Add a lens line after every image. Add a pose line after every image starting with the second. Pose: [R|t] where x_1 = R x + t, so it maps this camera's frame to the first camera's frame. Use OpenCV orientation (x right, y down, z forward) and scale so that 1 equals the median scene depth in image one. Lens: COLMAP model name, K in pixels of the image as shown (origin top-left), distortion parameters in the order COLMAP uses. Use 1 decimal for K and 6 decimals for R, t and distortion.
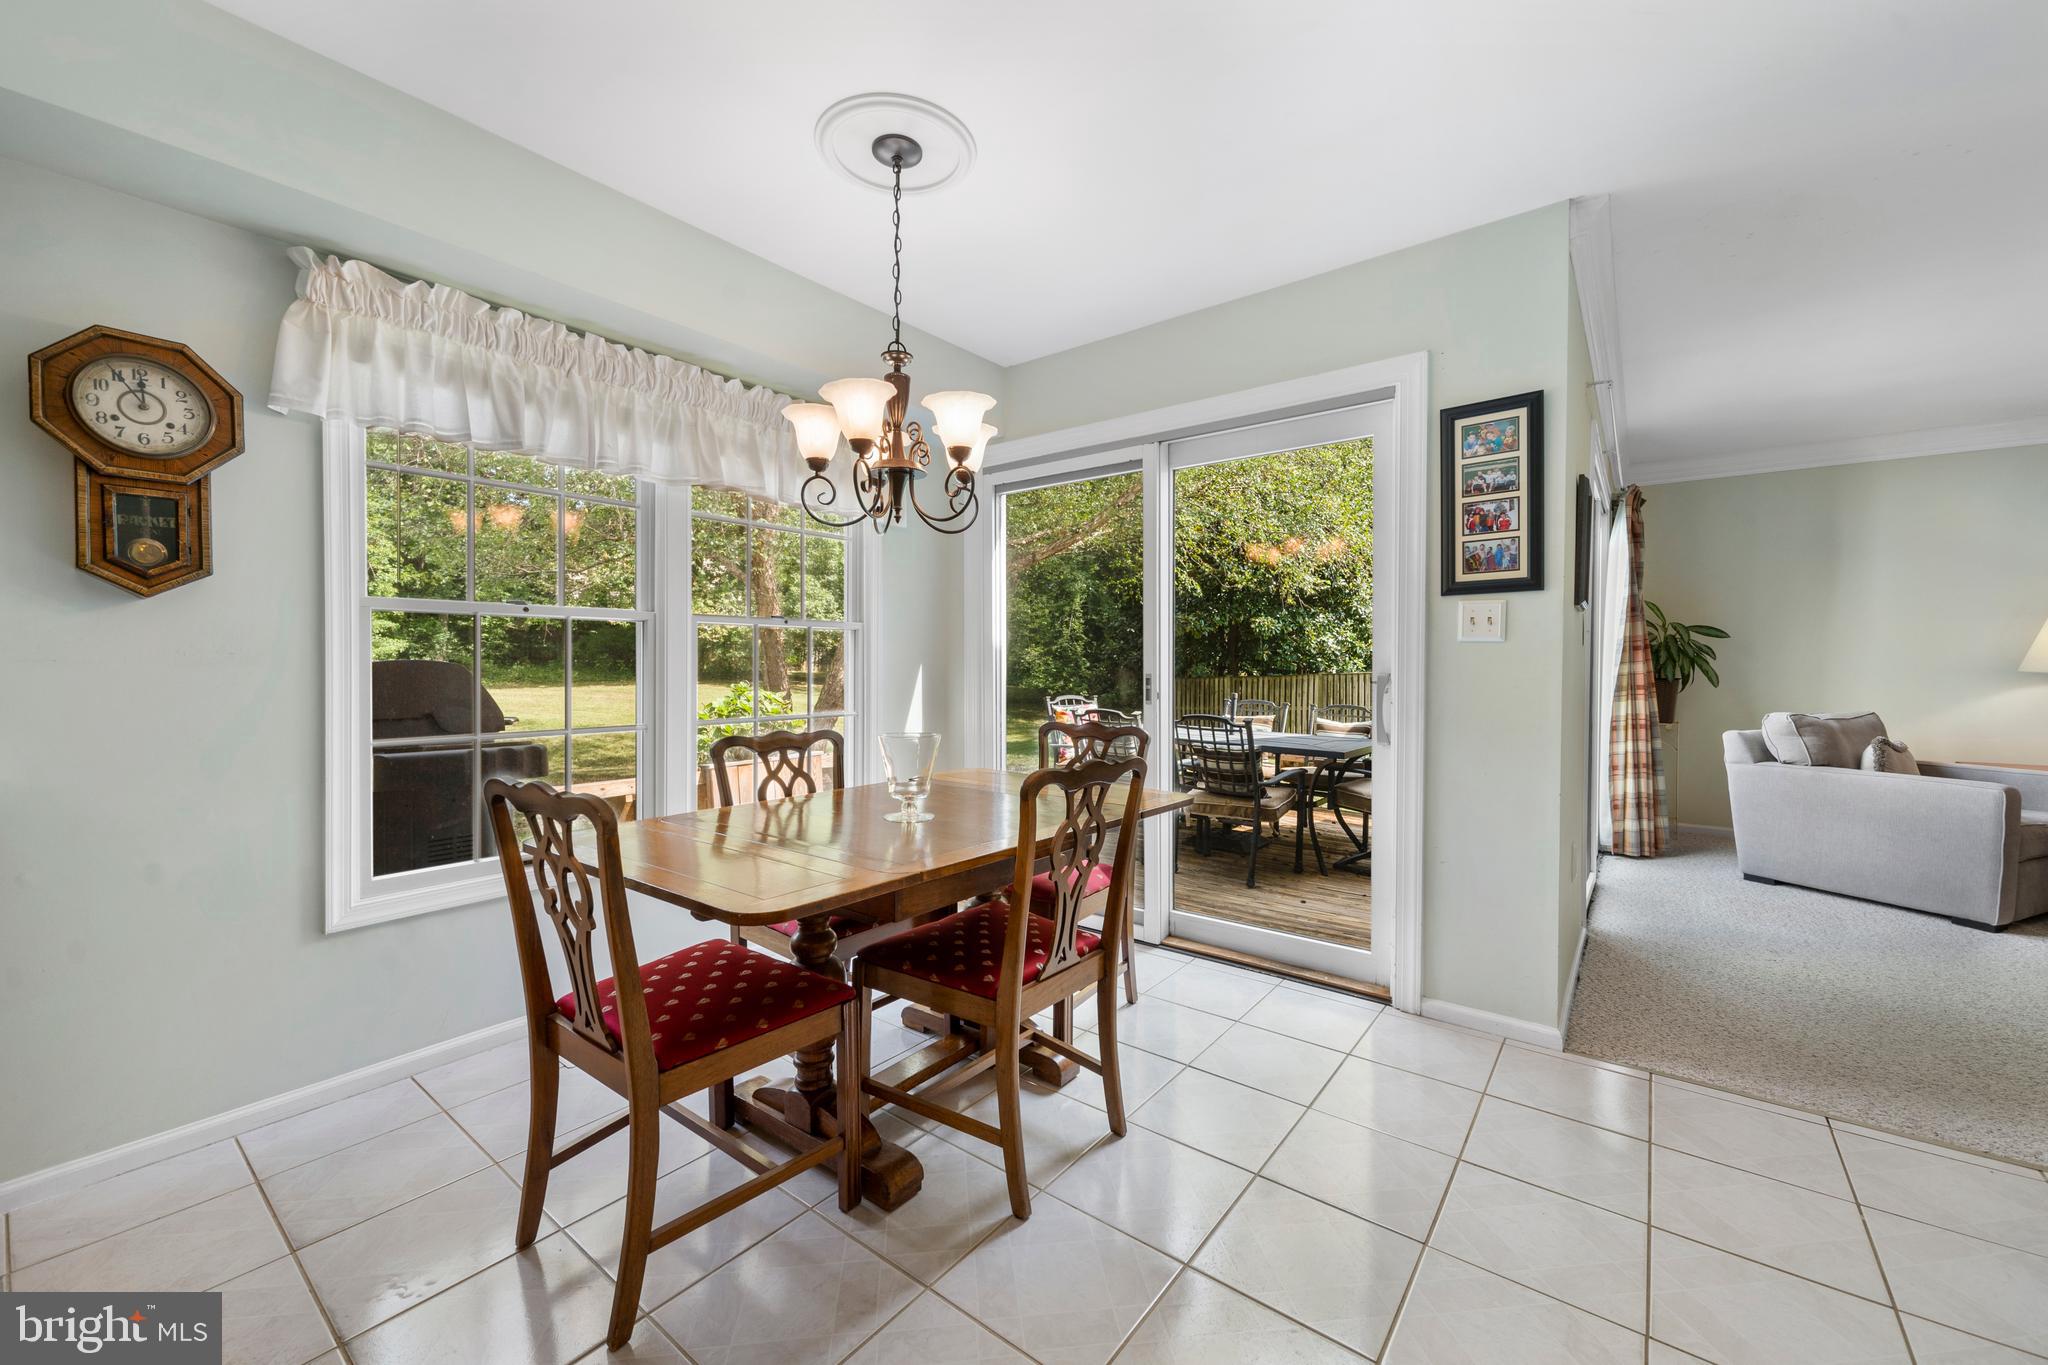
lens RADIAL K [[790.1, 0, 1030.4], [0, 790.1, 666.2], [0, 0, 1]] dist [-0.001639, -0.000132]
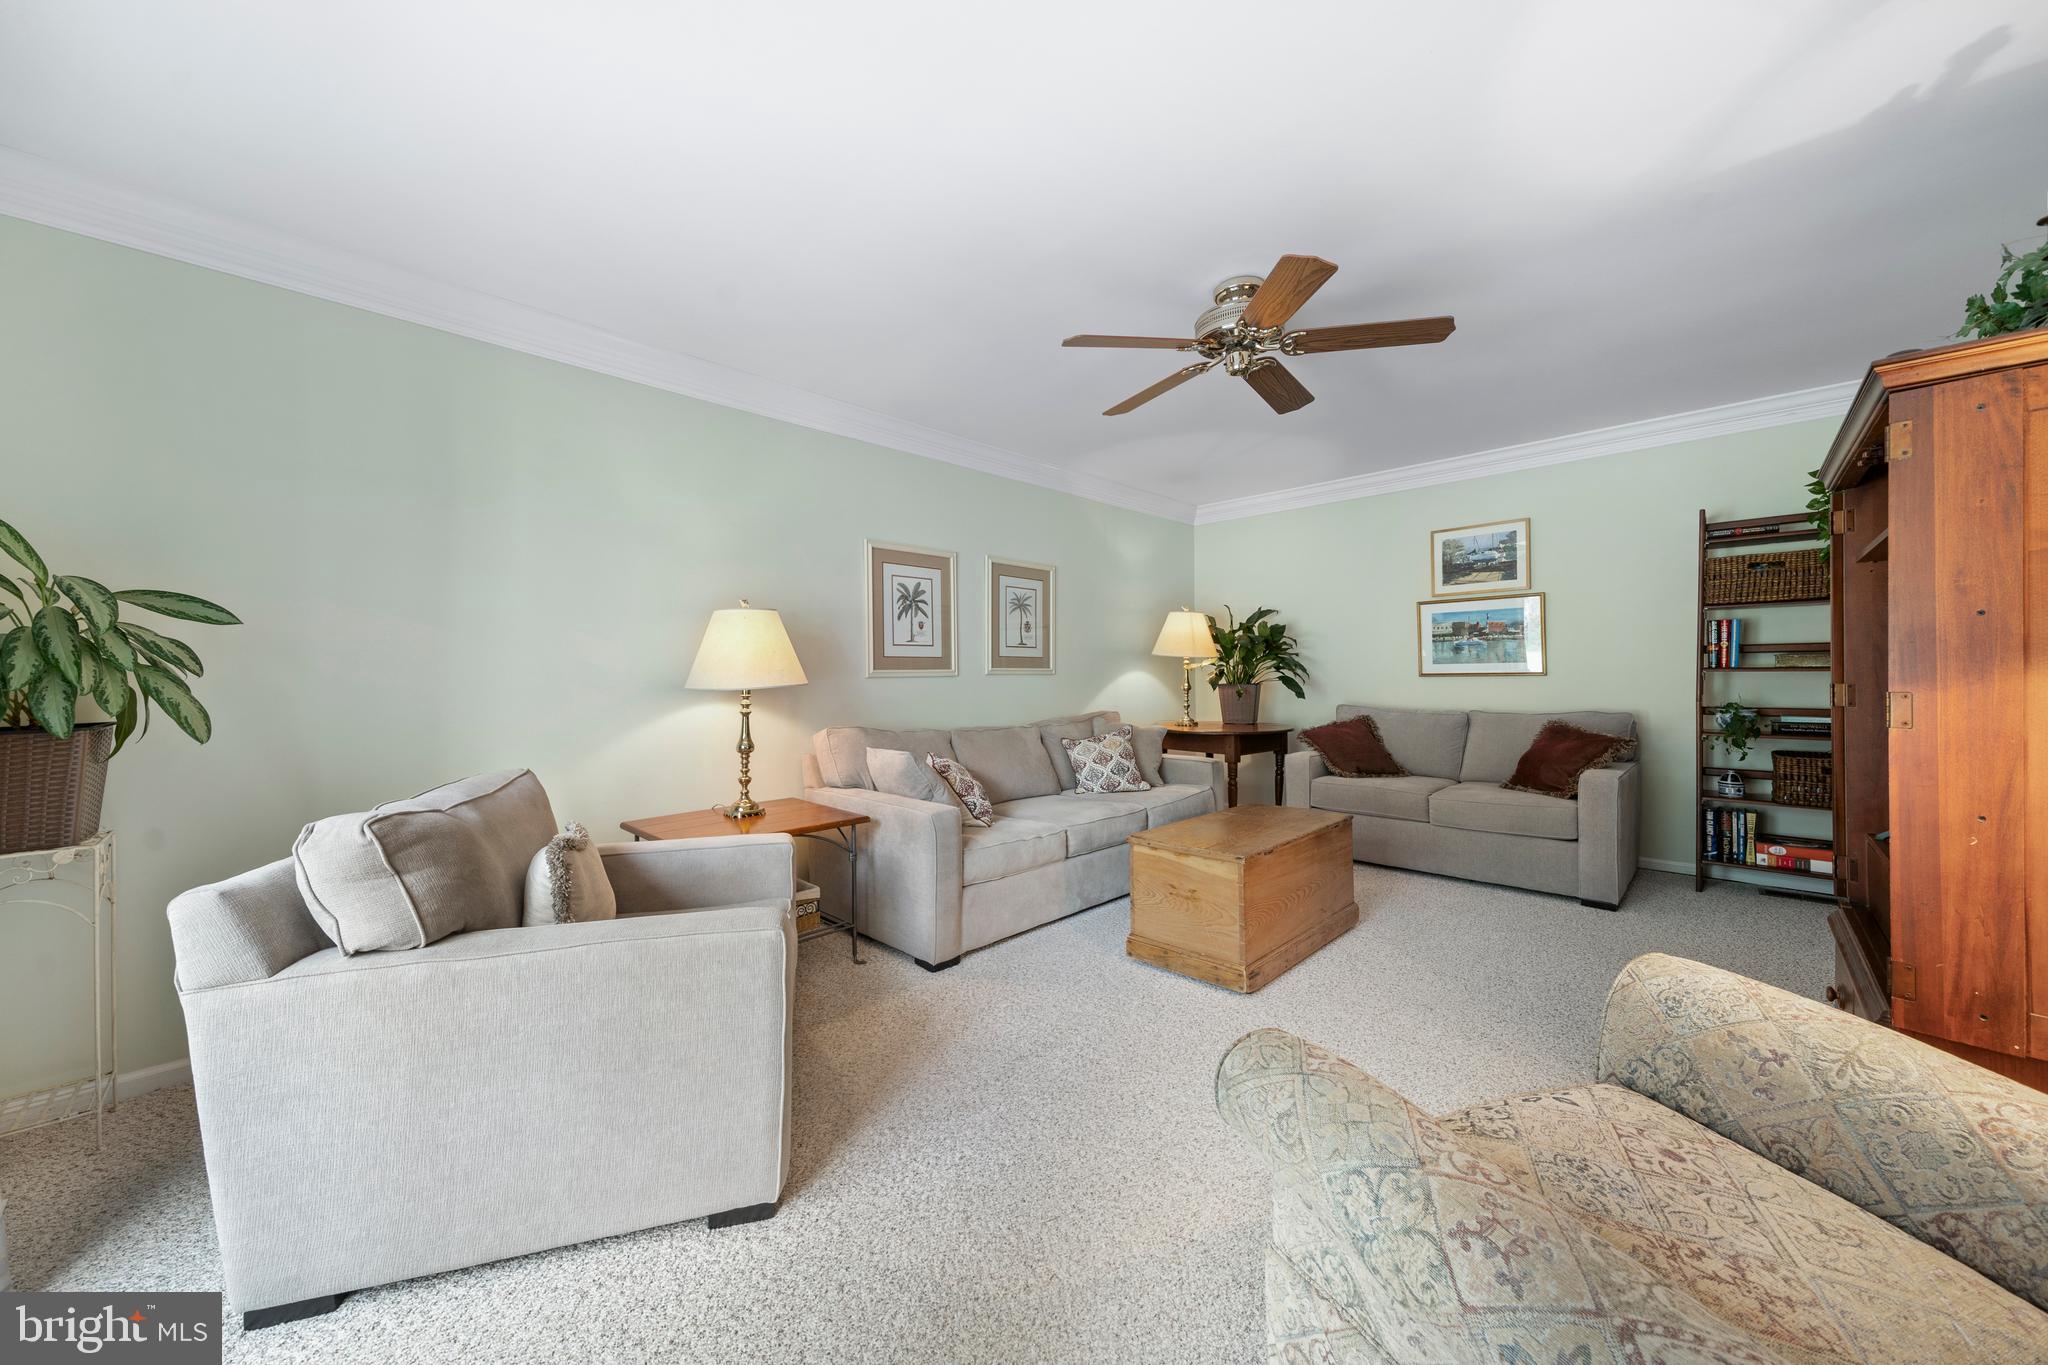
lens RADIAL K [[724.5, 0, 1034.1], [0, 724.5, 664.9], [0, 0, 1]] dist [-0.008158, -0.000214]
pose [[0.071520, -0.000582, 0.997439, 0.623662], [0.015508, 0.999880, -0.000528, -0.007783], [-0.997319, 0.015506, 0.071521, 0.636522]]
